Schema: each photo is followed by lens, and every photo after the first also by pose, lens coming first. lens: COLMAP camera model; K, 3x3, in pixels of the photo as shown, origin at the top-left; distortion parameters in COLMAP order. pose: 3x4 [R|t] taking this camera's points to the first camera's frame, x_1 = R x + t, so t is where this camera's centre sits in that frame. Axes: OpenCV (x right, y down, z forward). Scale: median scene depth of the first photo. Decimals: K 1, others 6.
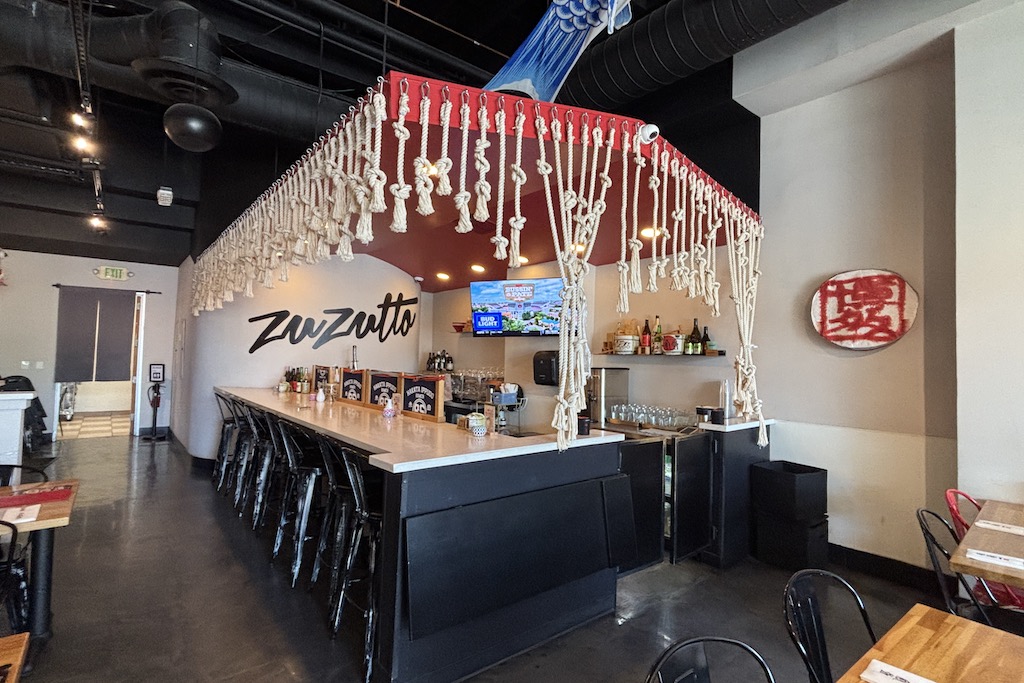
lens RADIAL K [[498.1, 0, 505.5], [0, 498.1, 337.1], [0, 0, 1]] dist [-0.007318, -0.000704]
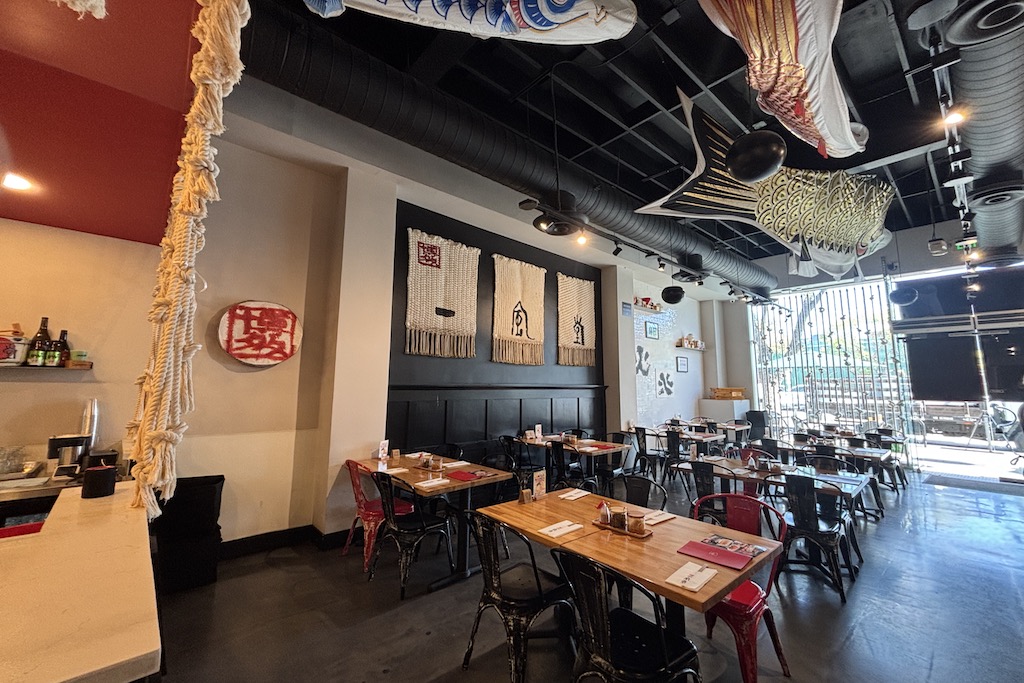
lens RADIAL K [[404.7, 0, 515.2], [0, 404.7, 331.3], [0, 0, 1]] dist [-0.001789, 0.000941]
pose [[-0.046236, 0.111835, 0.992651, -0.285247], [-0.047541, 0.992341, -0.114014, 0.021282], [-0.997799, -0.052463, -0.040565, 0.379743]]
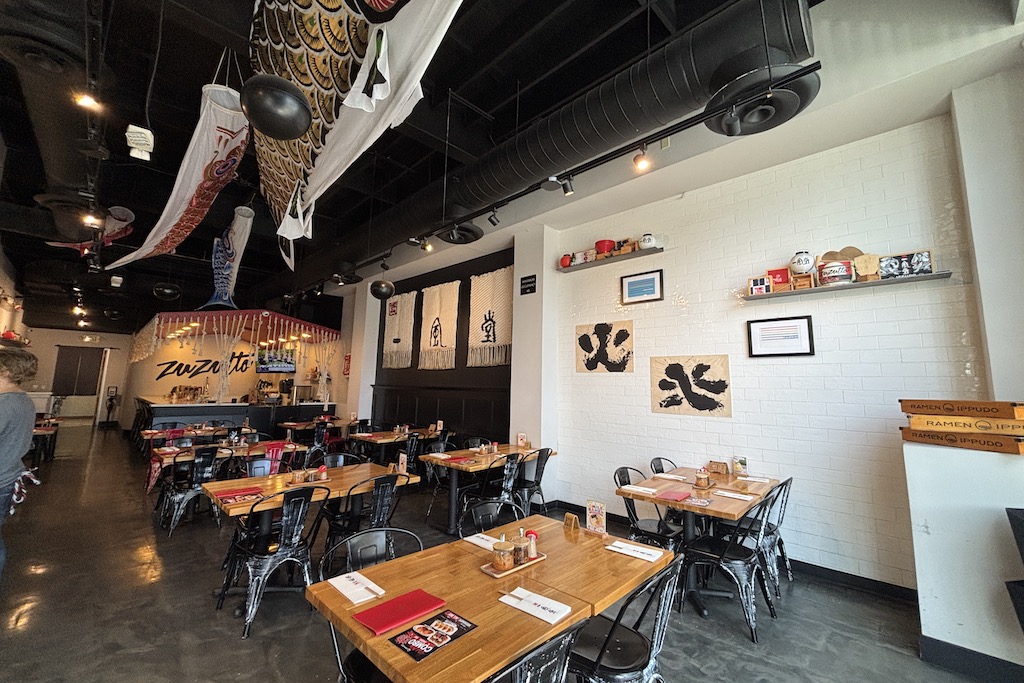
lens RADIAL K [[404.7, 0, 500.3], [0, 404.7, 326.7], [0, 0, 1]] dist [-0.001789, 0.000941]
pose [[0.993586, 0.015202, 0.112056, 1.258543], [-0.002982, 0.994101, -0.108421, -0.021906], [-0.113043, 0.107391, 0.987769, -1.521943]]
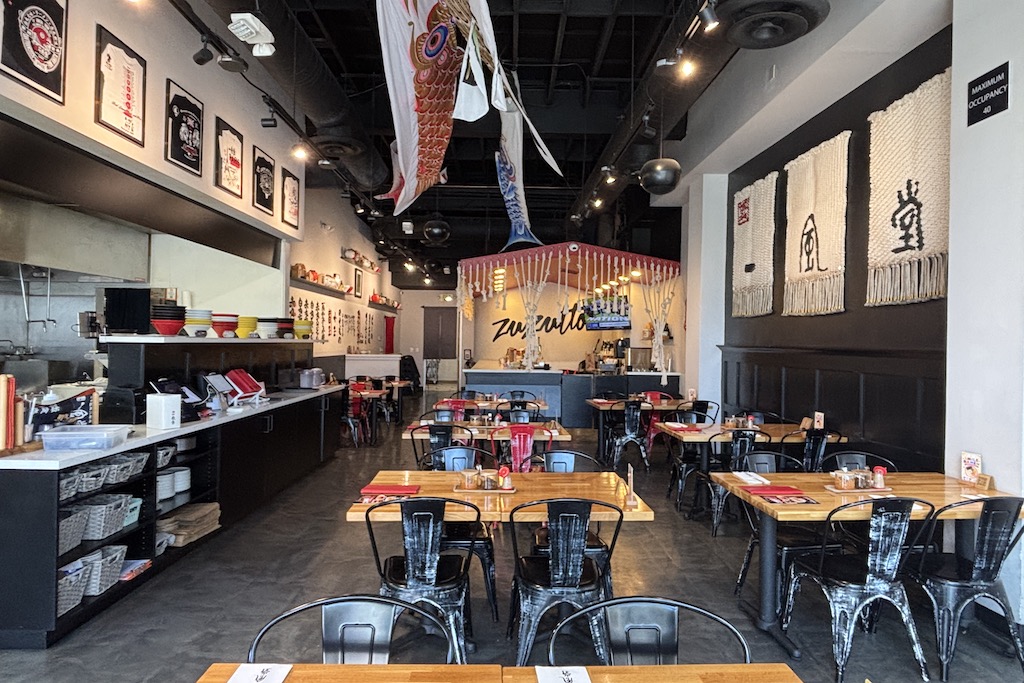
lens RADIAL K [[617.5, 0, 514.1], [0, 617.5, 343.9], [0, 0, 1]] dist [-0.002518, -0.006811]
pose [[0.799108, -0.007271, -0.601144, 1.488213], [0.023698, 0.999531, 0.019413, -0.004544], [0.600721, -0.029760, 0.798905, -1.258357]]
